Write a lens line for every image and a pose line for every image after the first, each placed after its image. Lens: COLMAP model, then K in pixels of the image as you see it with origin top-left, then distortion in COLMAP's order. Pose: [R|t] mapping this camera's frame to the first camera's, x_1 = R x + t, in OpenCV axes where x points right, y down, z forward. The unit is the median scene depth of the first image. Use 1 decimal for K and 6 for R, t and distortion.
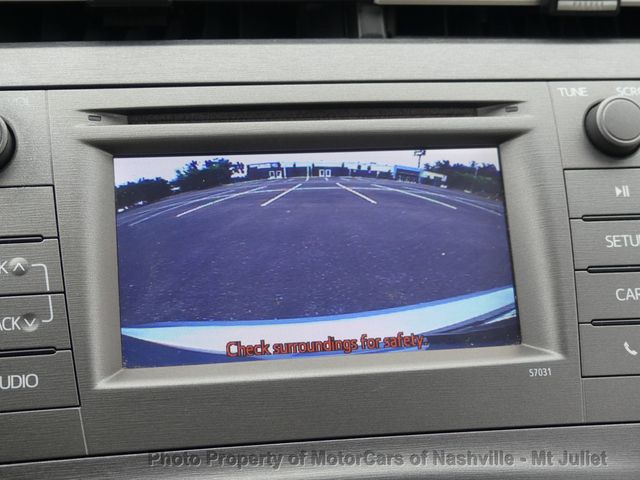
lens RADIAL K [[1184.1, 0, 320.0], [0, 1184.1, 240.0], [0, 0, 1]] dist [-0.066626, 0.085842]
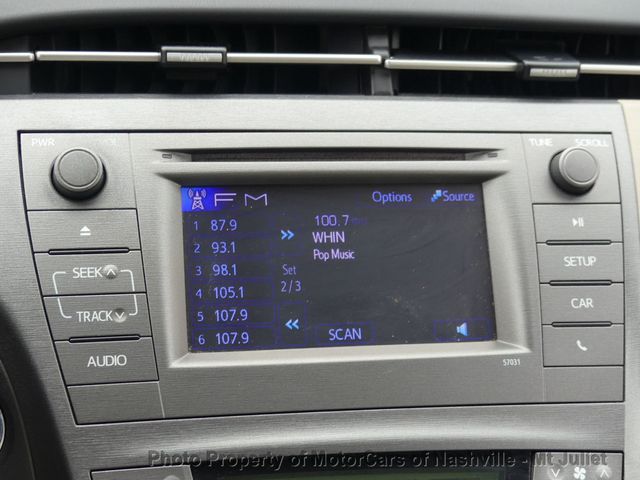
lens RADIAL K [[1184.1, 0, 320.0], [0, 1184.1, 240.0], [0, 0, 1]] dist [-0.066626, 0.085842]
pose [[0.999315, 0.021233, 0.030302, -0.062155], [-0.020942, 0.999732, -0.009889, -0.003842], [-0.030504, 0.009247, 0.999492, -0.273471]]
